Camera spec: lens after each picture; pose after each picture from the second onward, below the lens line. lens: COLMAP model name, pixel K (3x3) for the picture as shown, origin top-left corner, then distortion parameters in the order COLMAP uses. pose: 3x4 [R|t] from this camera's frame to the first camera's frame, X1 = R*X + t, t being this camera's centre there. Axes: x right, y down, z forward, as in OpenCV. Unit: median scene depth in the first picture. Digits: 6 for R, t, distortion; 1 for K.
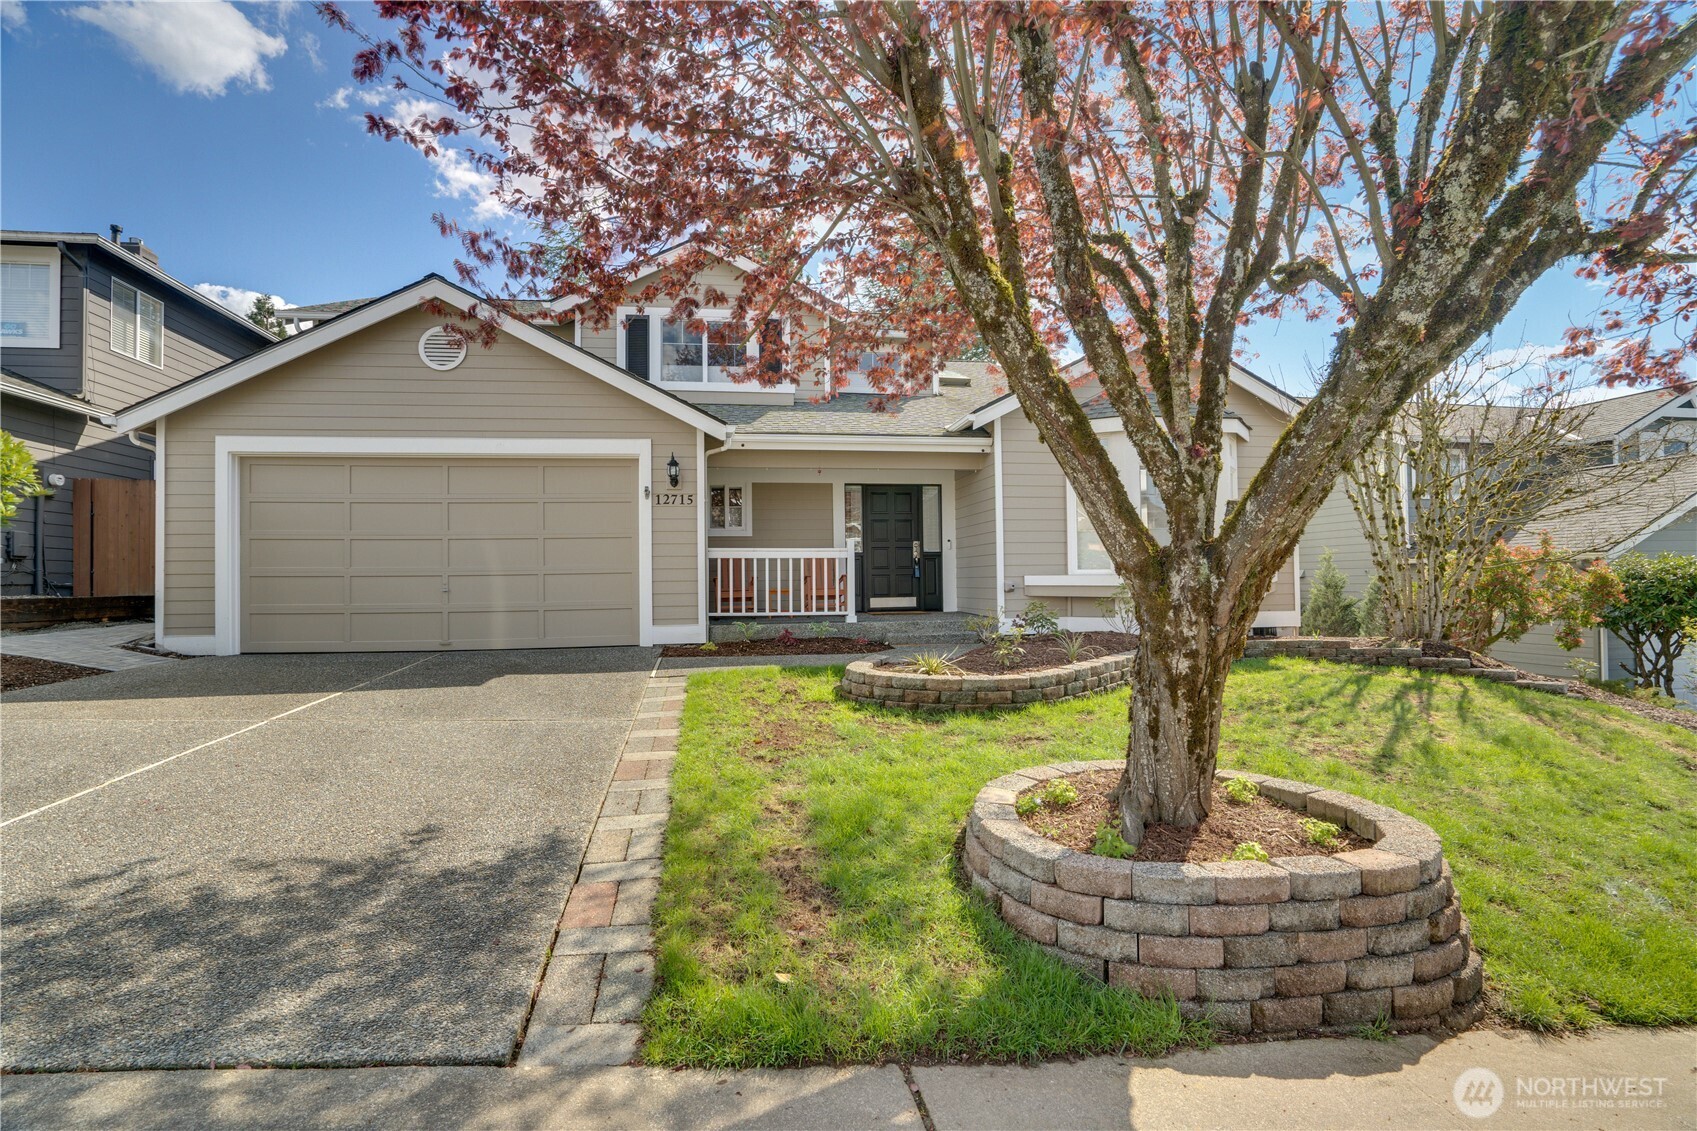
lens RADIAL K [[784.7, 0, 853.8], [0, 784.7, 573.6], [0, 0, 1]] dist [-0.054882, 0.027629]
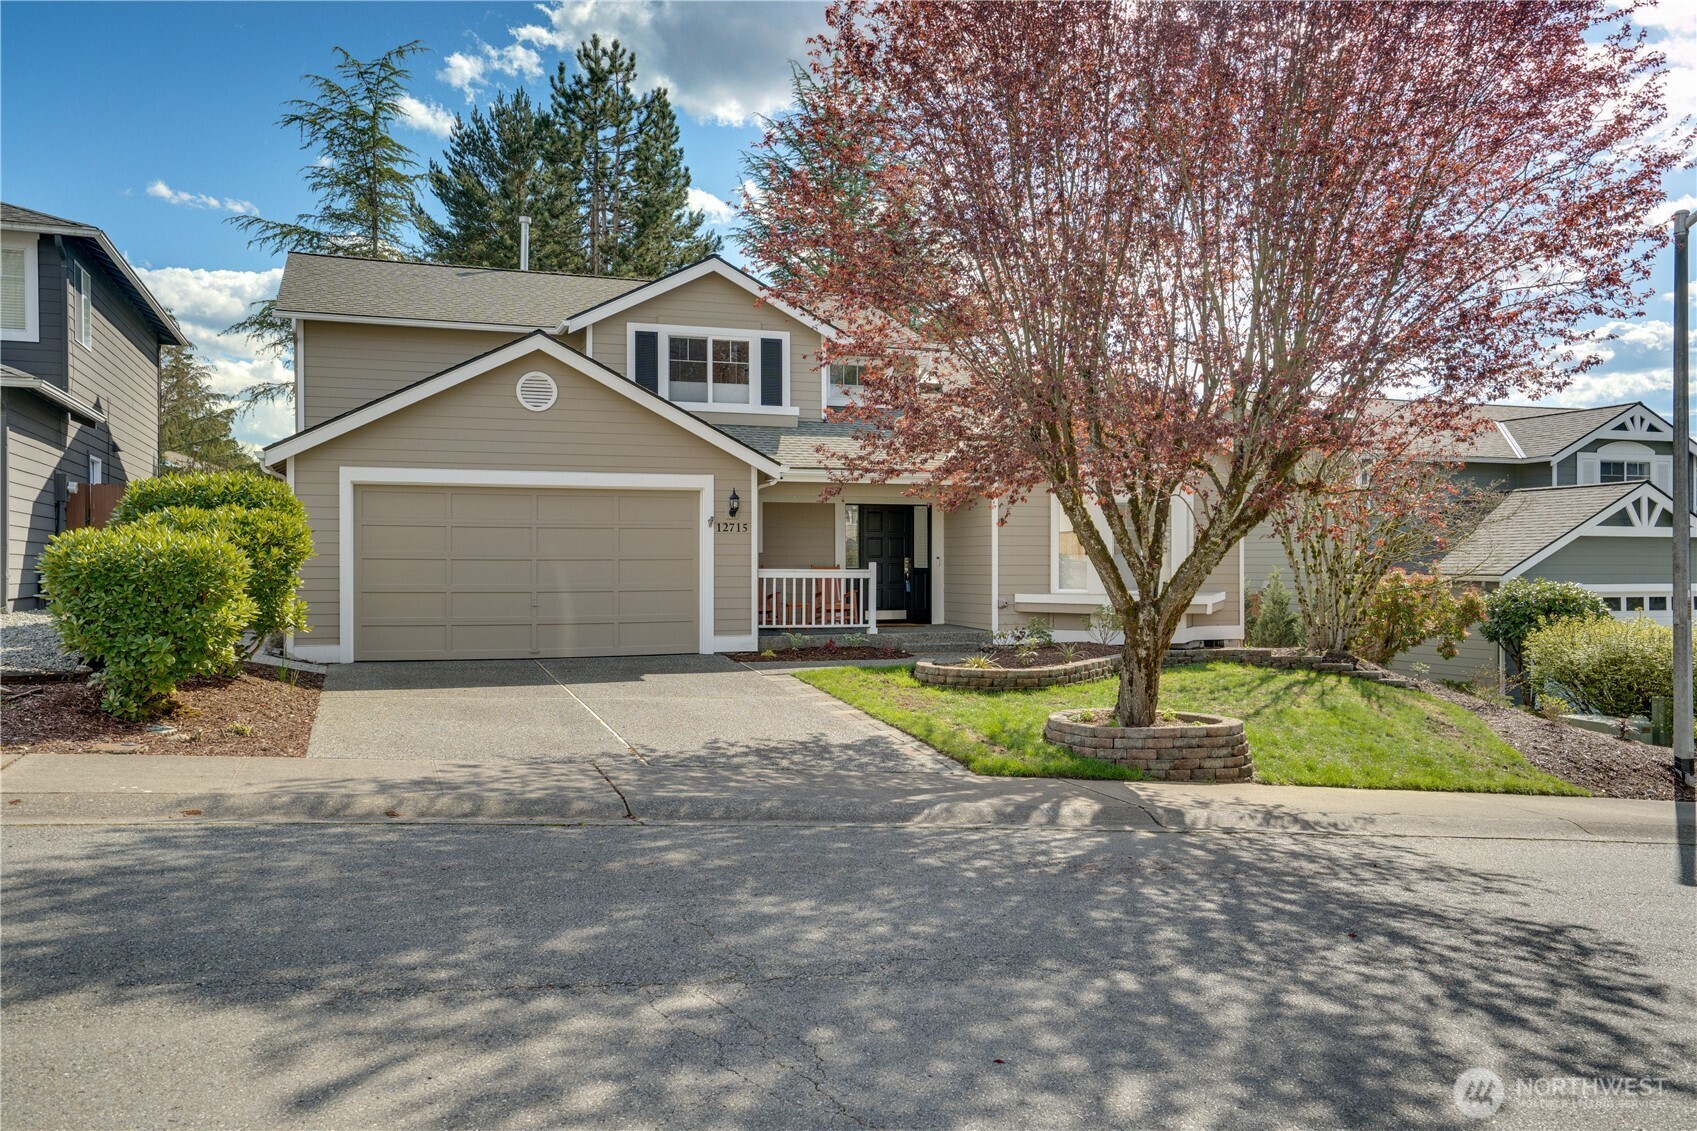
lens RADIAL K [[1423.7, 0, 853.3], [0, 1423.7, 591.6], [0, 0, 1]] dist [0.063213, 0.000942]
pose [[0.980675, 0.008748, 0.195447, -0.505355], [-0.015101, 0.999404, 0.031039, -0.073976], [-0.195059, -0.033391, 0.980223, -1.203687]]
